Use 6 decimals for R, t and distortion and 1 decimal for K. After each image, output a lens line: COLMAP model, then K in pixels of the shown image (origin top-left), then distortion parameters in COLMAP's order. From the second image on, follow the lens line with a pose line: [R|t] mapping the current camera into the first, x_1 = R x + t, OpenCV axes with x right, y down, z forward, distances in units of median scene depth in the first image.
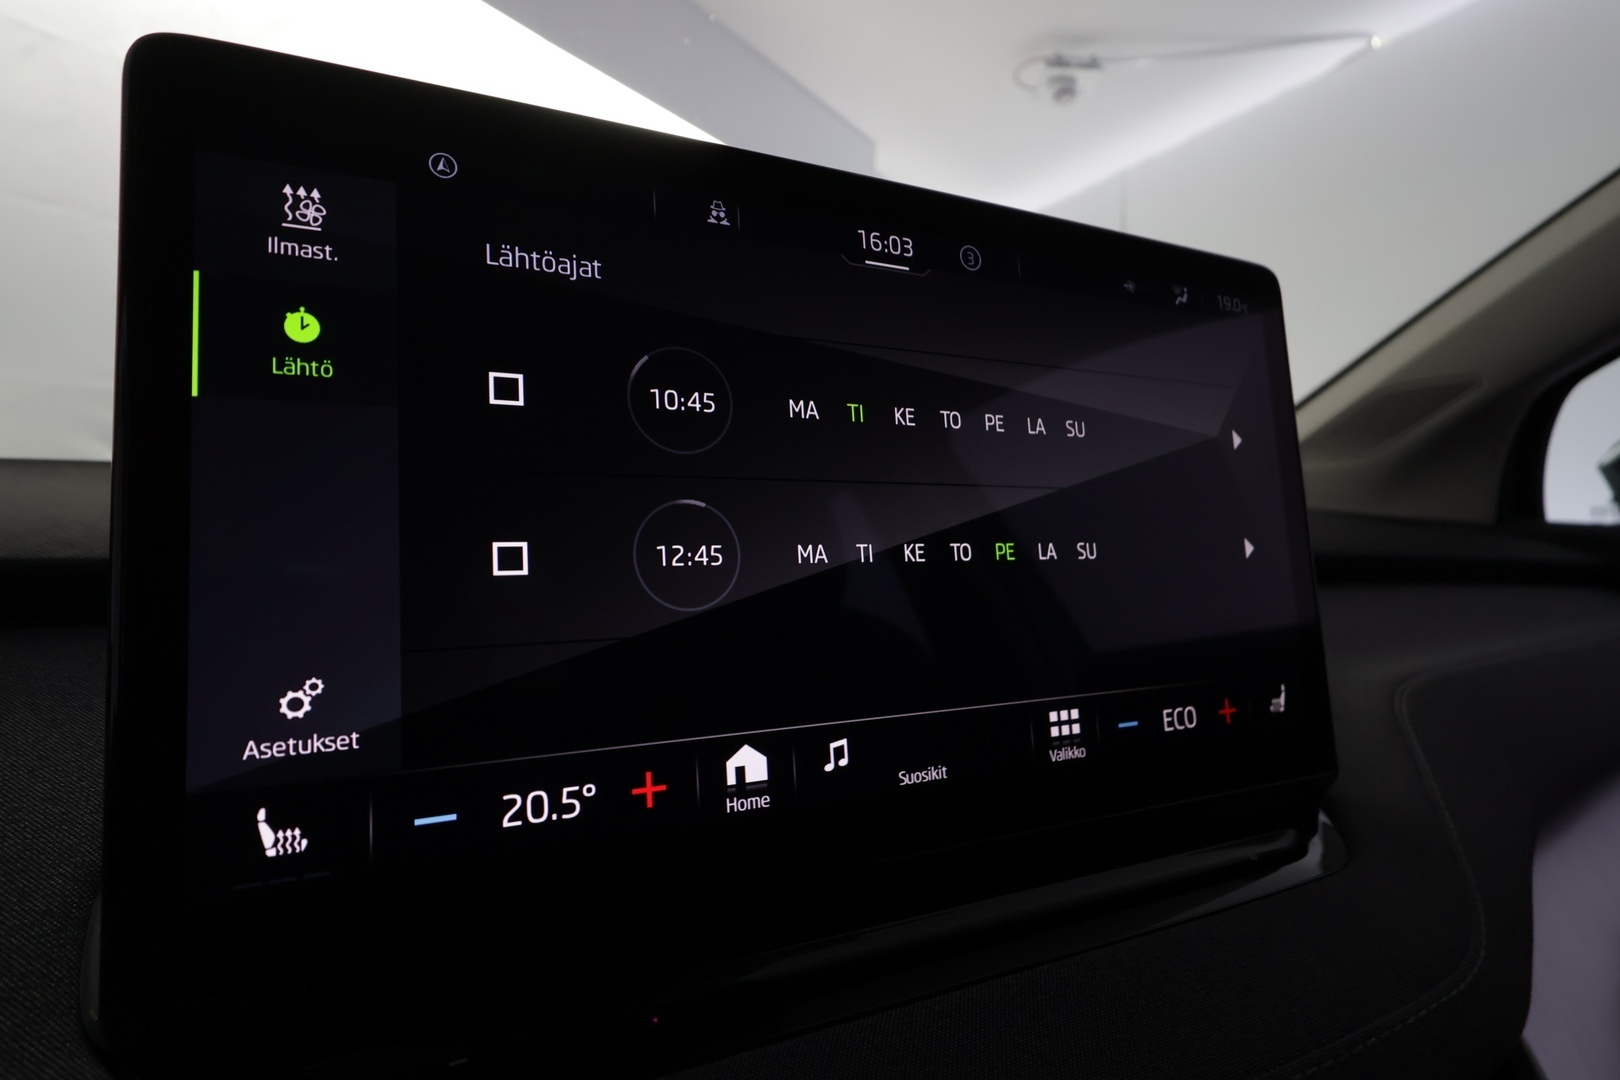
lens RADIAL K [[858.5, 0, 808.4], [0, 858.5, 539.9], [0, 0, 1]] dist [0.002243, 0.001764]
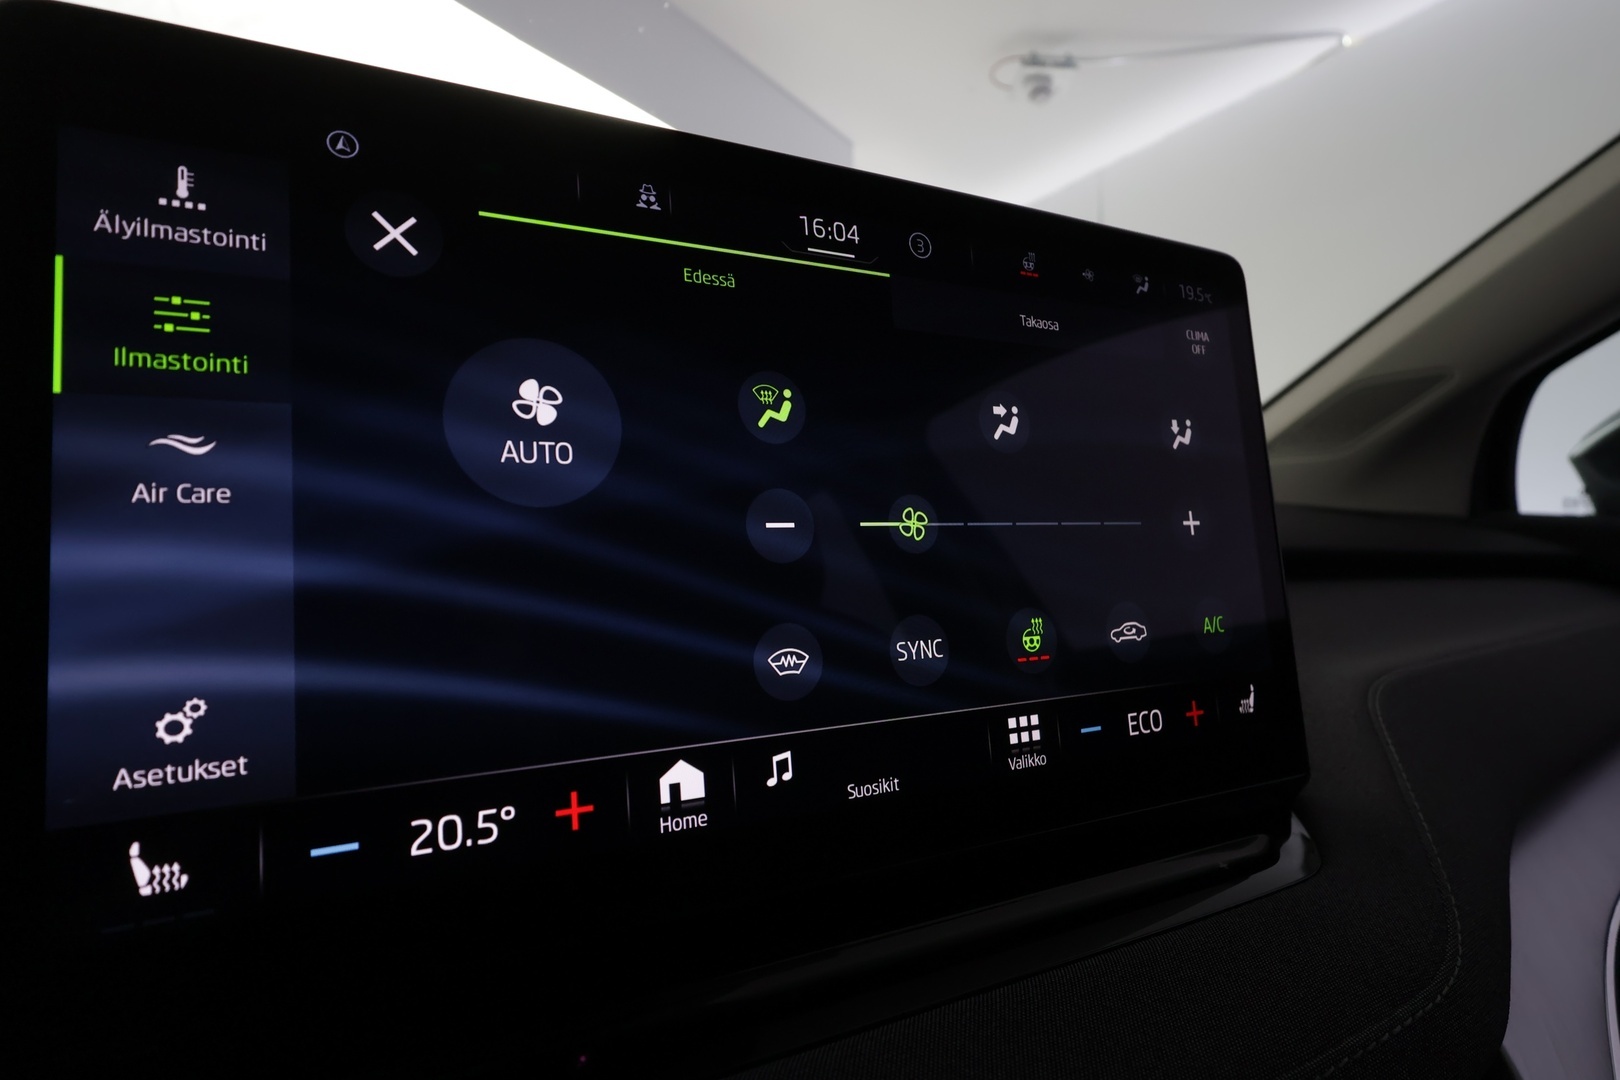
lens RADIAL K [[857.4, 0, 807.2], [0, 857.4, 540.8], [0, 0, 1]] dist [0.005066, 0.000047]
pose [[0.999768, -0.013333, 0.016928, 0.052388], [0.013383, 0.999906, -0.002875, 0.003040], [-0.016888, 0.003101, 0.999853, 0.057587]]
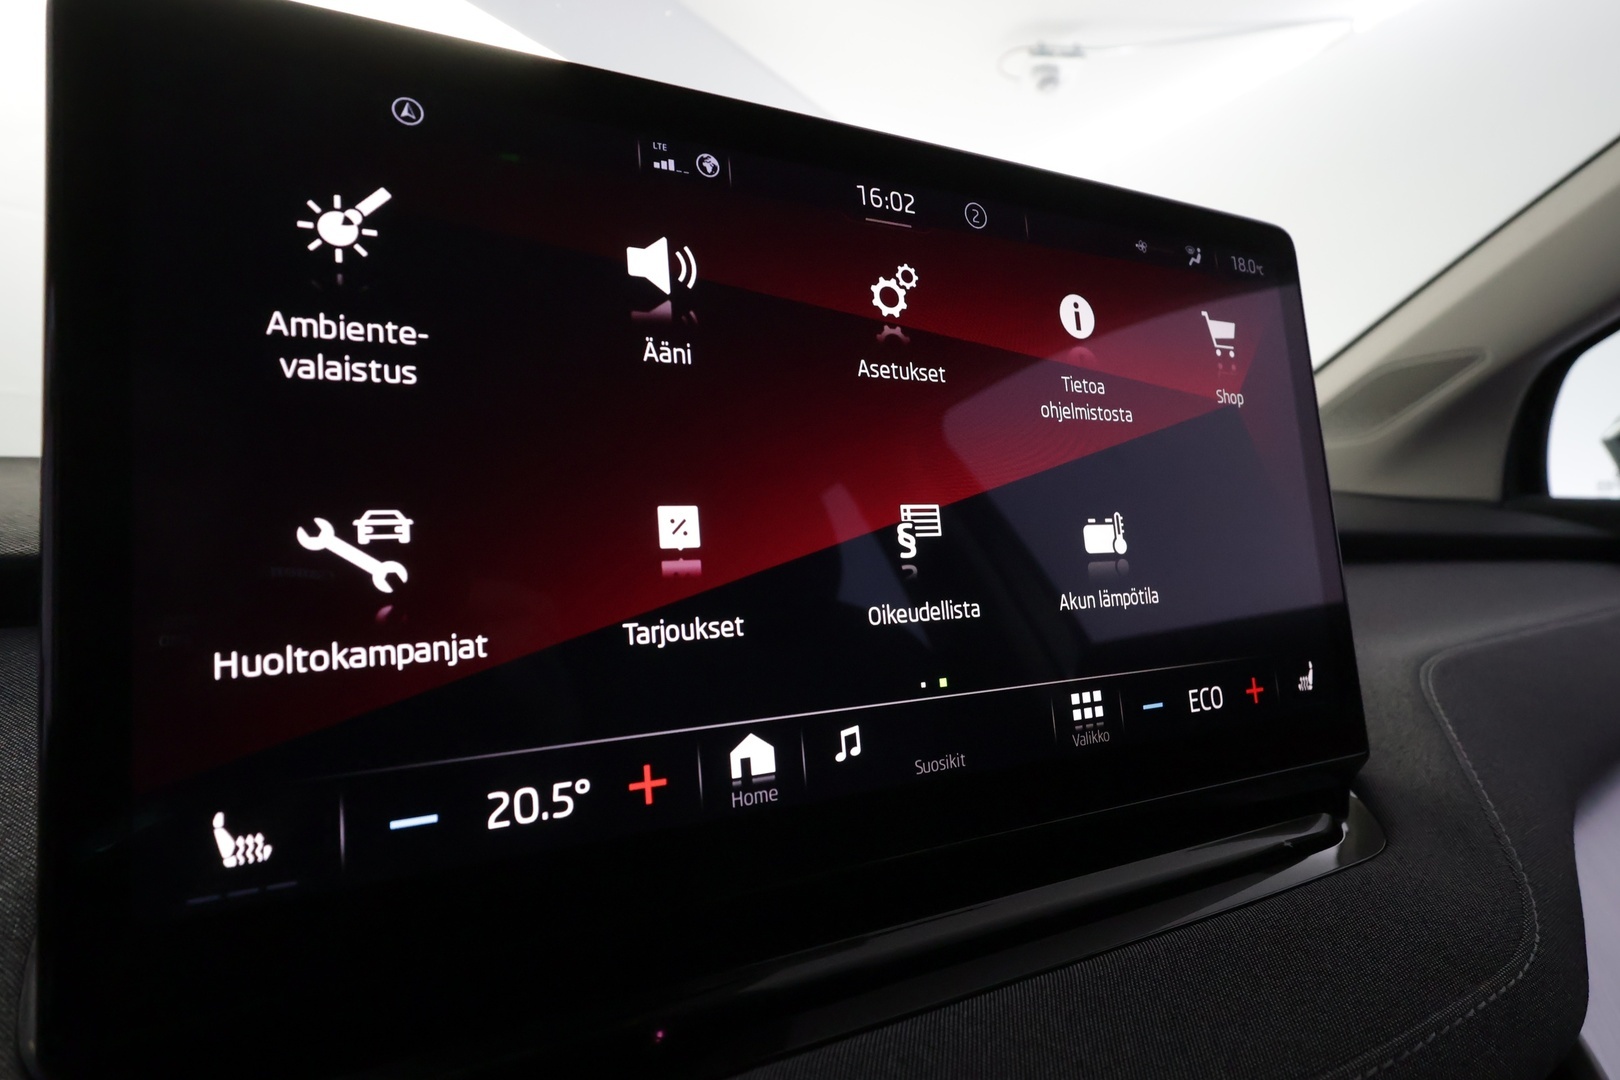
lens RADIAL K [[860.9, 0, 807.1], [0, 860.9, 538.3], [0, 0, 1]] dist [0.003836, 0.000382]
pose [[0.999735, -0.021348, 0.008630, -0.015563], [0.021365, 0.999770, -0.001881, 0.030054], [-0.008588, 0.002065, 0.999961, 0.069179]]
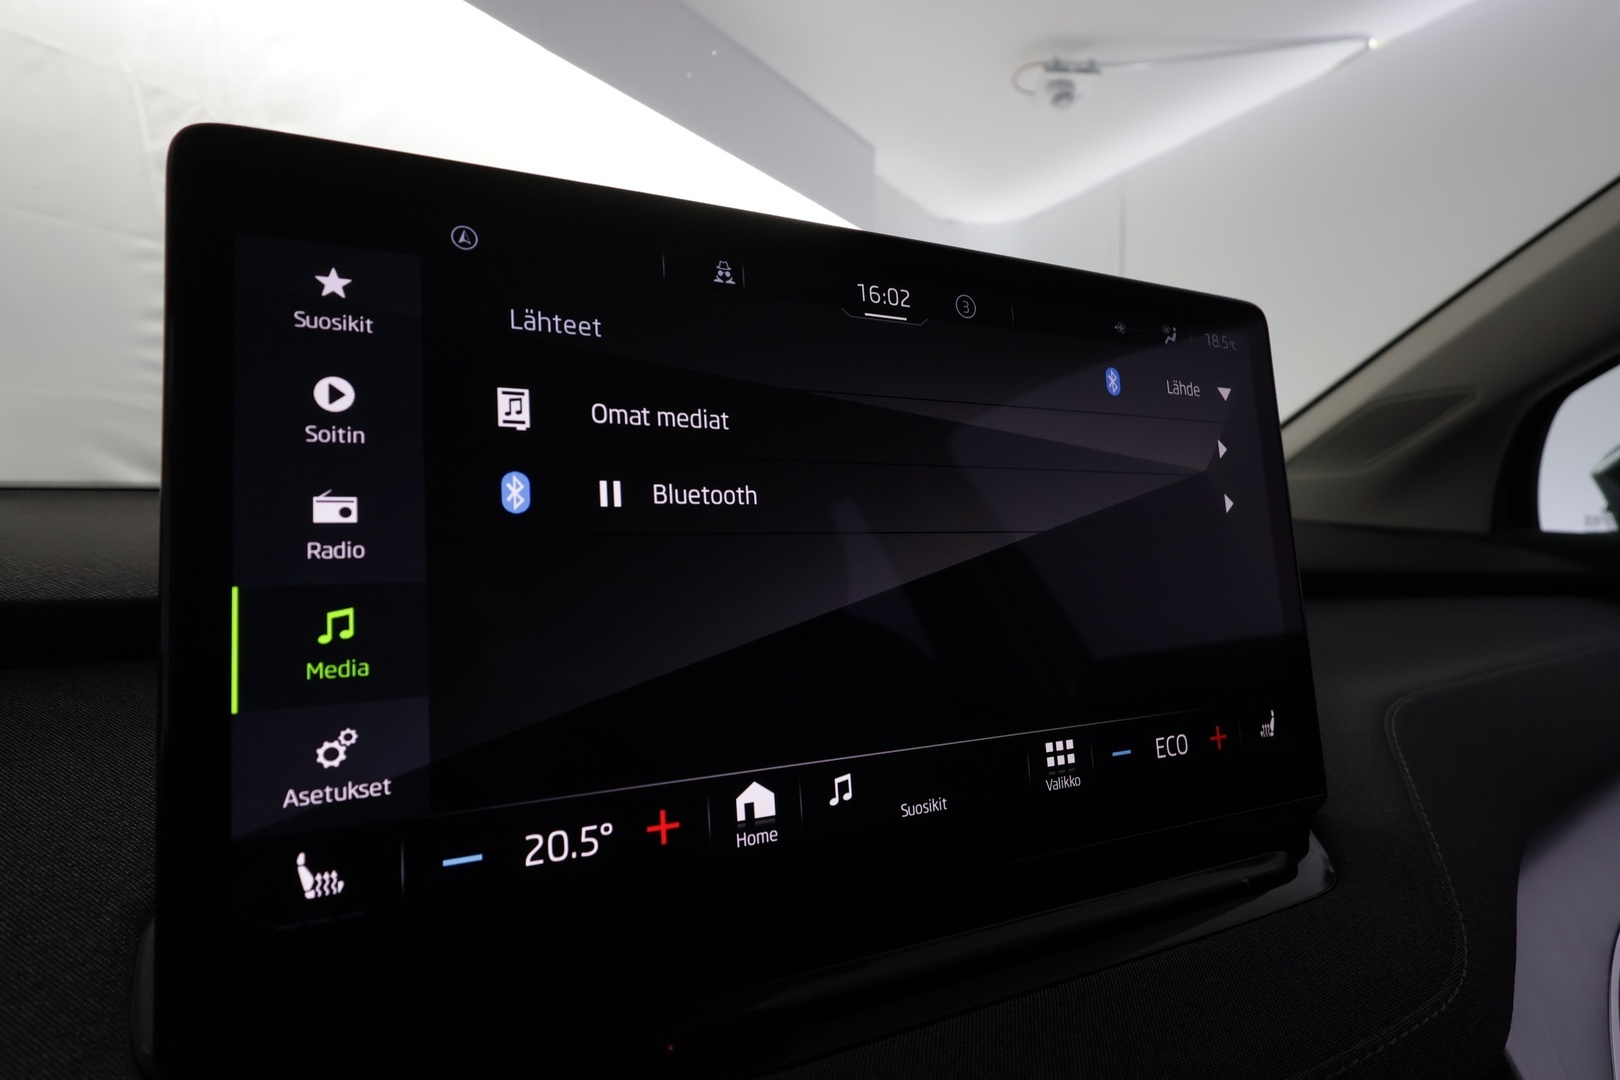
lens RADIAL K [[855.7, 0, 807.8], [0, 855.7, 539.3], [0, 0, 1]] dist [0.002847, 0.000284]
pose [[0.999960, -0.007973, -0.004170, -0.000911], [0.007950, 0.999953, -0.005551, -0.051327], [0.004214, 0.005517, 0.999976, -0.047192]]
